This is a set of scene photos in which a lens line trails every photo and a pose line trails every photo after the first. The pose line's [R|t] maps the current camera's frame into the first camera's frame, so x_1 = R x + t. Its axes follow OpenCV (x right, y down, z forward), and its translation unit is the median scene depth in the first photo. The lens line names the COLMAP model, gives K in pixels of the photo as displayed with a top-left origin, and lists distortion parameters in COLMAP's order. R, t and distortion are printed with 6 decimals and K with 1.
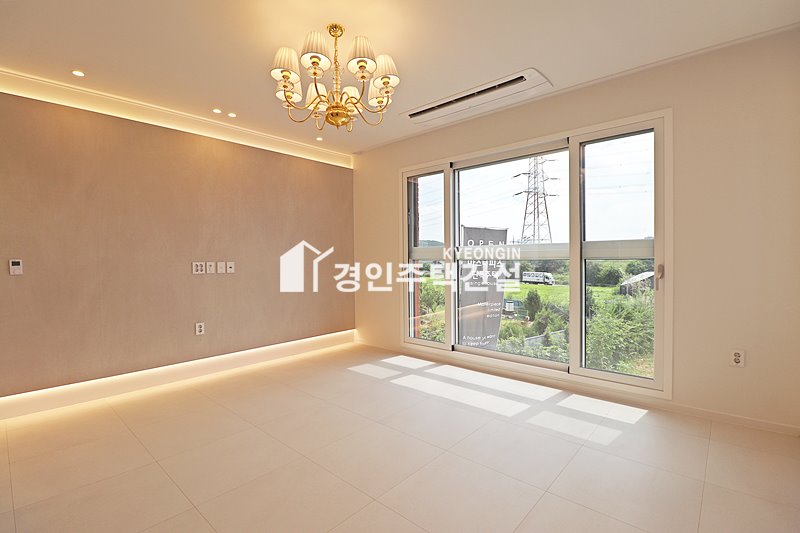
lens RADIAL K [[370.7, 0, 398.7], [0, 370.7, 264.9], [0, 0, 1]] dist [0.003576, -0.000086]
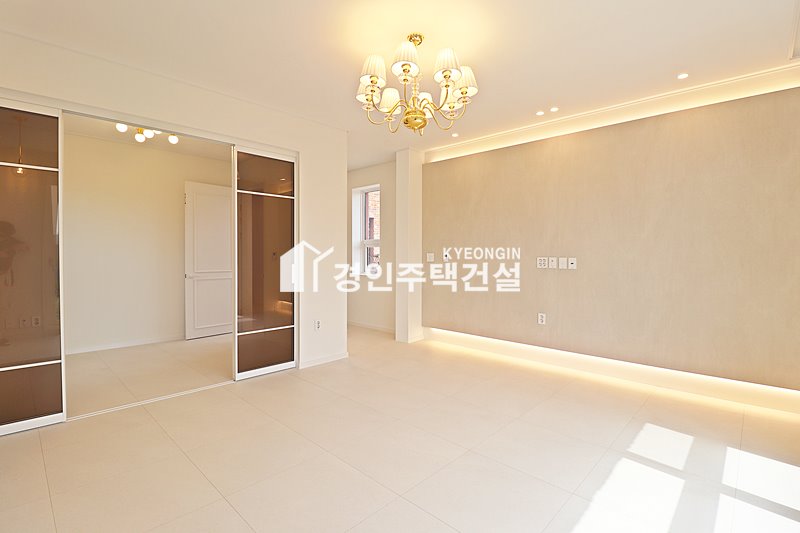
lens RADIAL K [[370.7, 0, 398.5], [0, 370.7, 261.0], [0, 0, 1]] dist [0.003576, -0.000086]
pose [[-0.027878, 0.020666, -0.999398, 0.547450], [-0.017129, 0.999630, 0.021149, -0.012221], [0.999465, 0.017709, -0.027513, 0.603380]]
